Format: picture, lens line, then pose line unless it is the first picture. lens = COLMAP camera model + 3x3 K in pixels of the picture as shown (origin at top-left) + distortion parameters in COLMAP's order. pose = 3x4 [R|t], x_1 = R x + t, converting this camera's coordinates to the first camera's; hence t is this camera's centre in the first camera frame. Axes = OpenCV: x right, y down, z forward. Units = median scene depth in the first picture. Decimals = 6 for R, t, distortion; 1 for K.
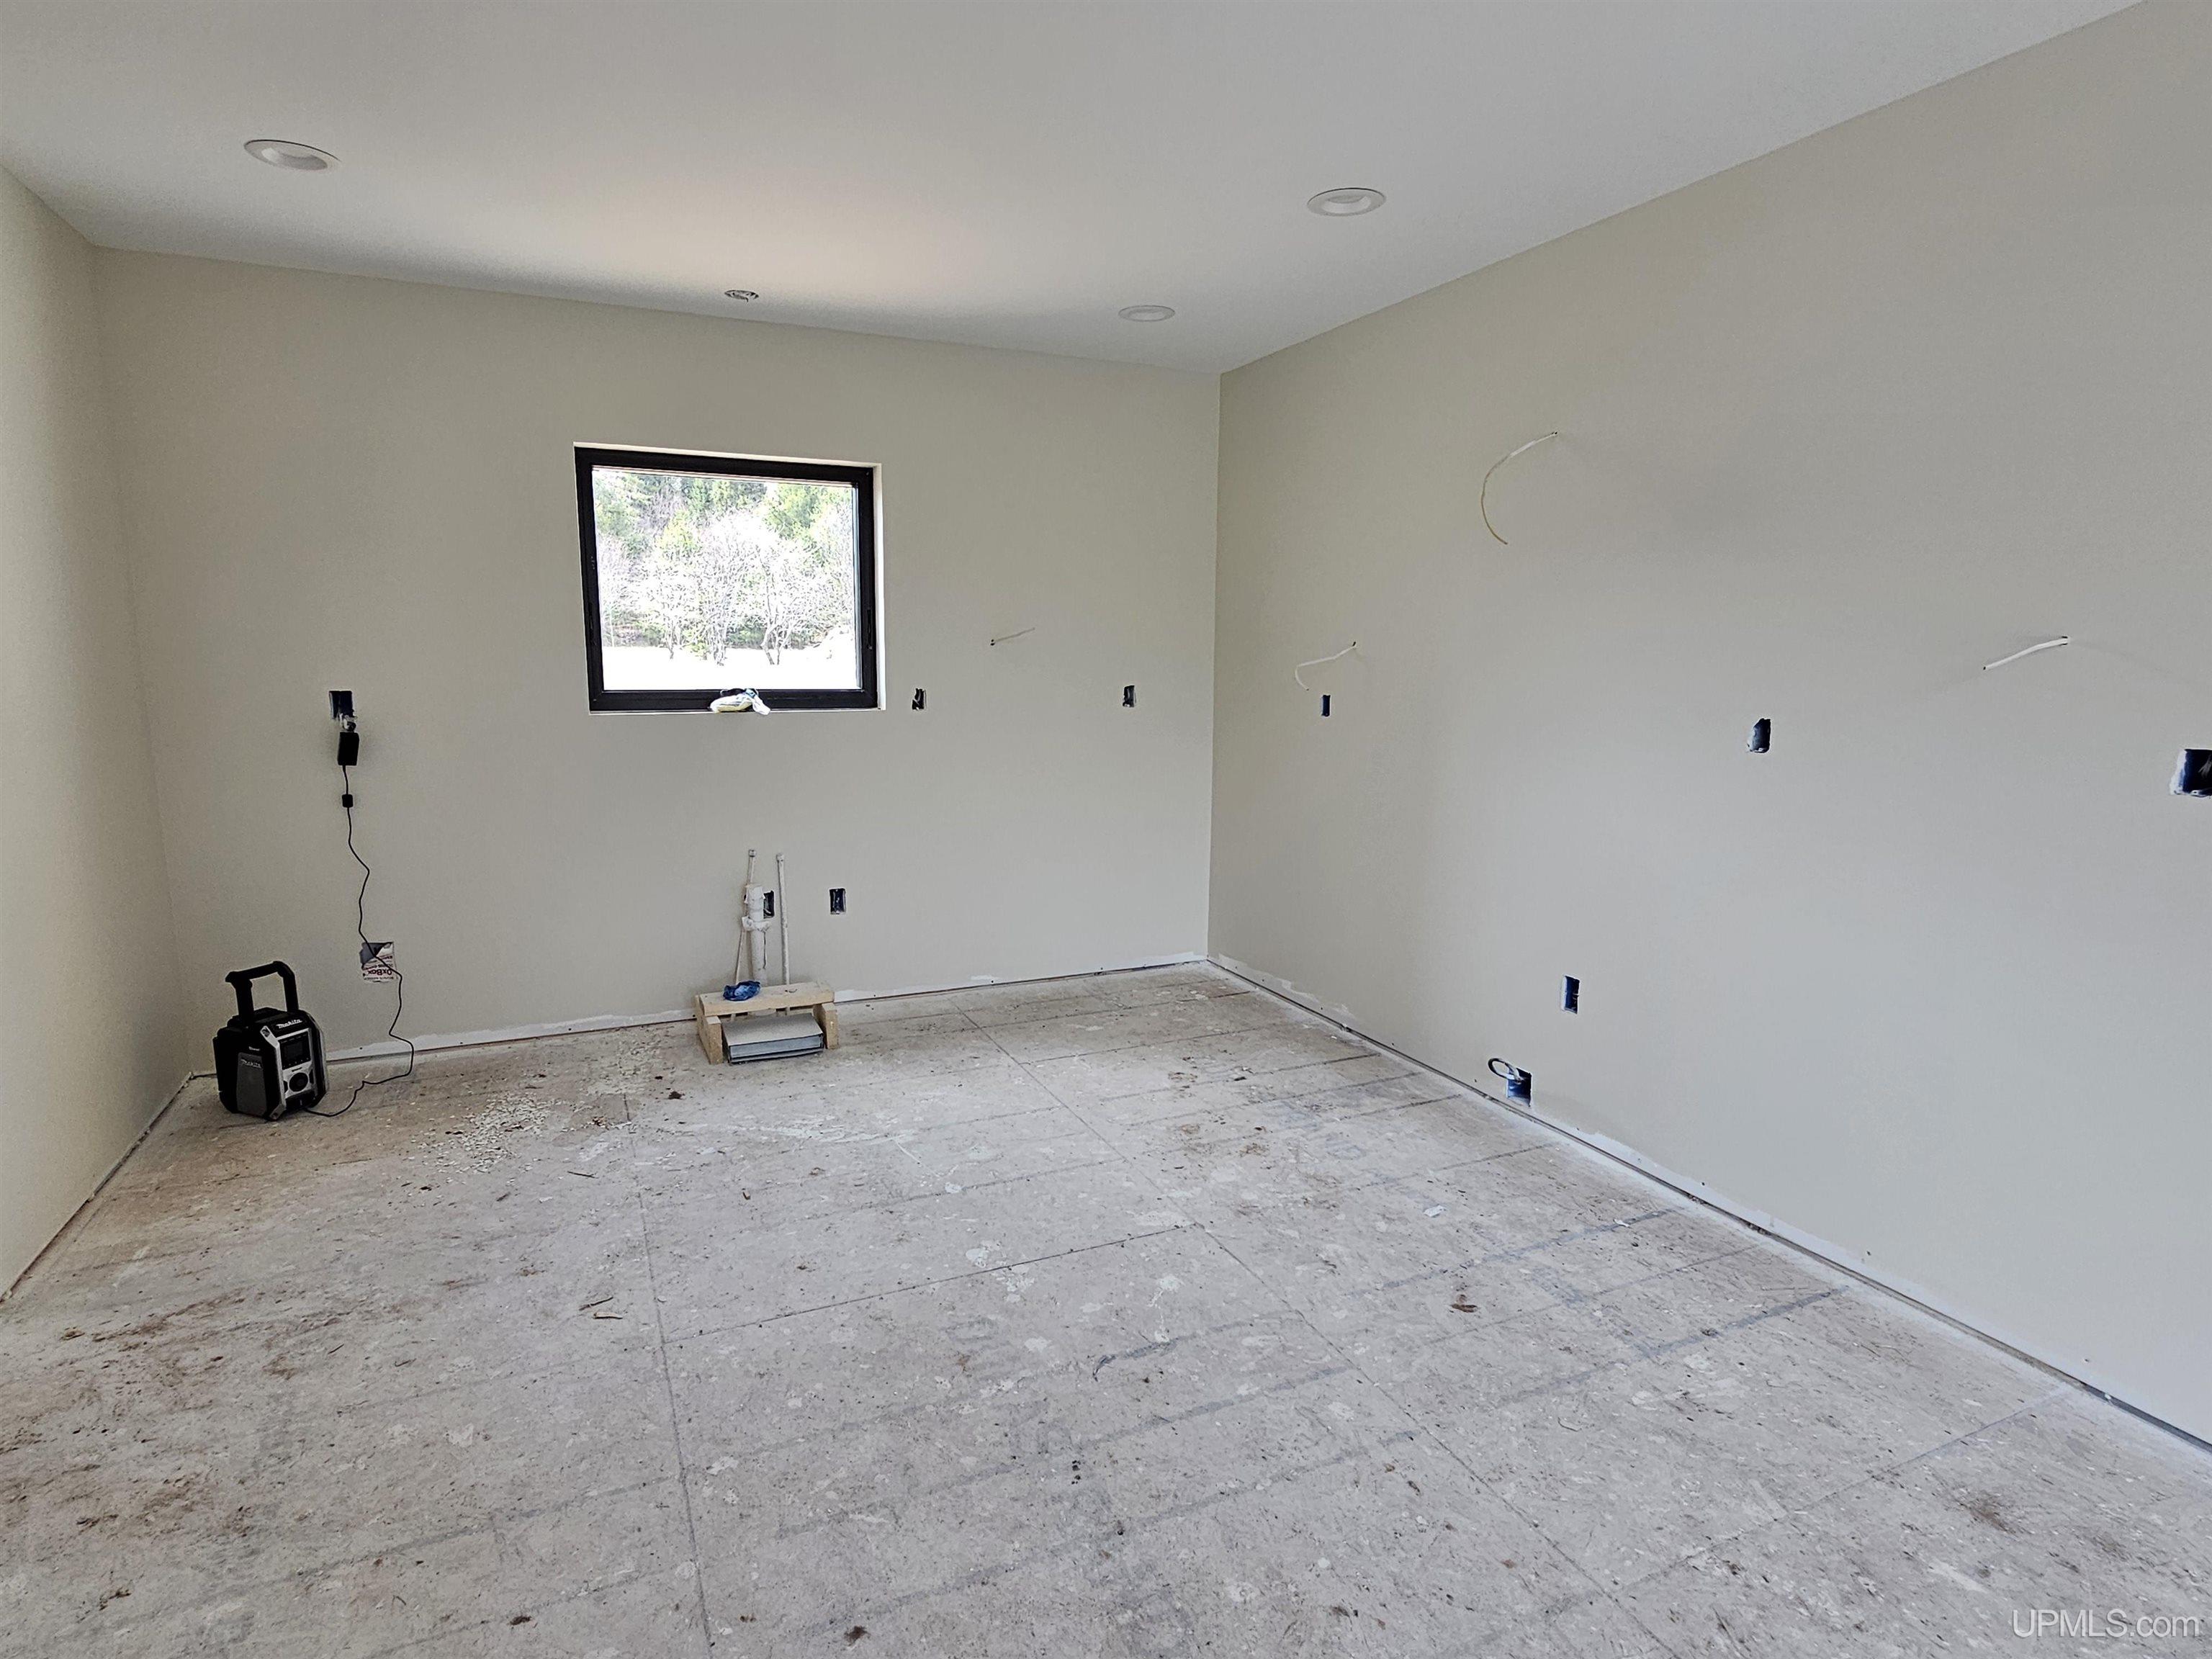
lens RADIAL K [[1051.1, 0, 1095.2], [0, 1051.1, 819.7], [0, 0, 1]] dist [0.001527, -0.001340]
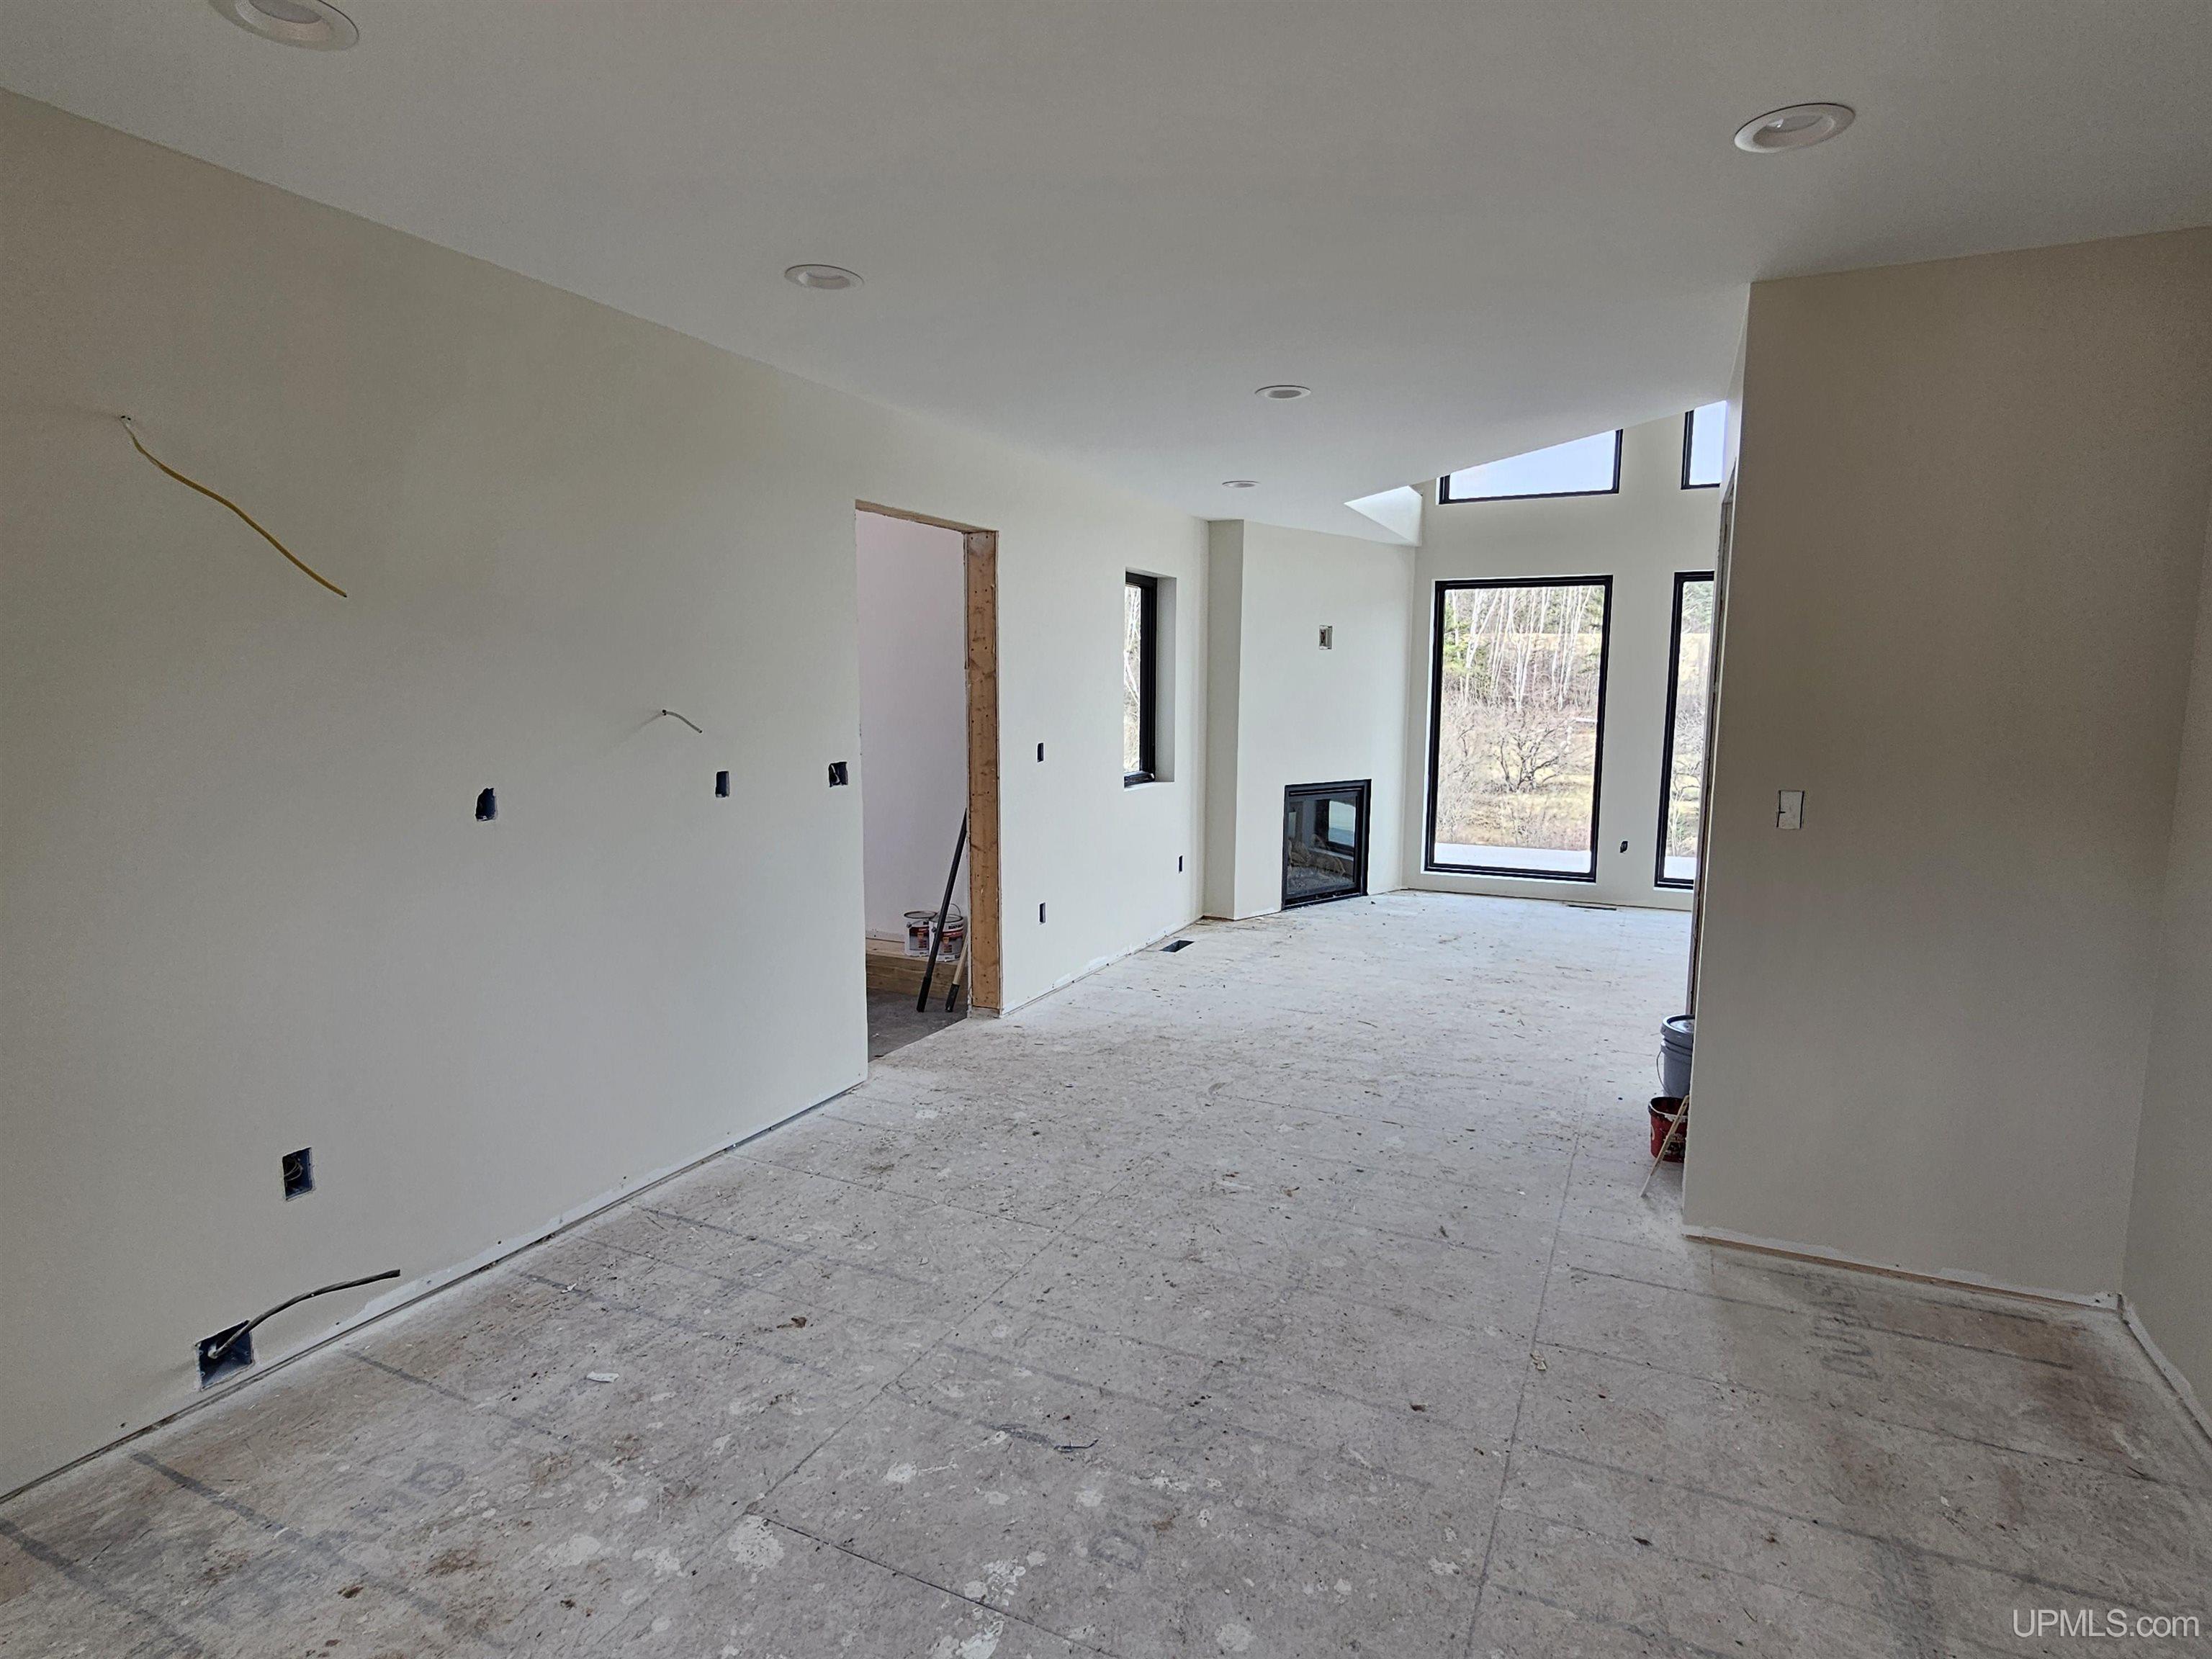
lens RADIAL K [[1206.9, 0, 1112.7], [0, 1206.9, 828.9], [0, 0, 1]] dist [-0.004762, 0.001031]
pose [[-0.619326, -0.100143, 0.778722, -0.879238], [0.117581, 0.968817, 0.218102, -0.296604], [-0.776280, 0.226639, -0.588238, 1.586421]]
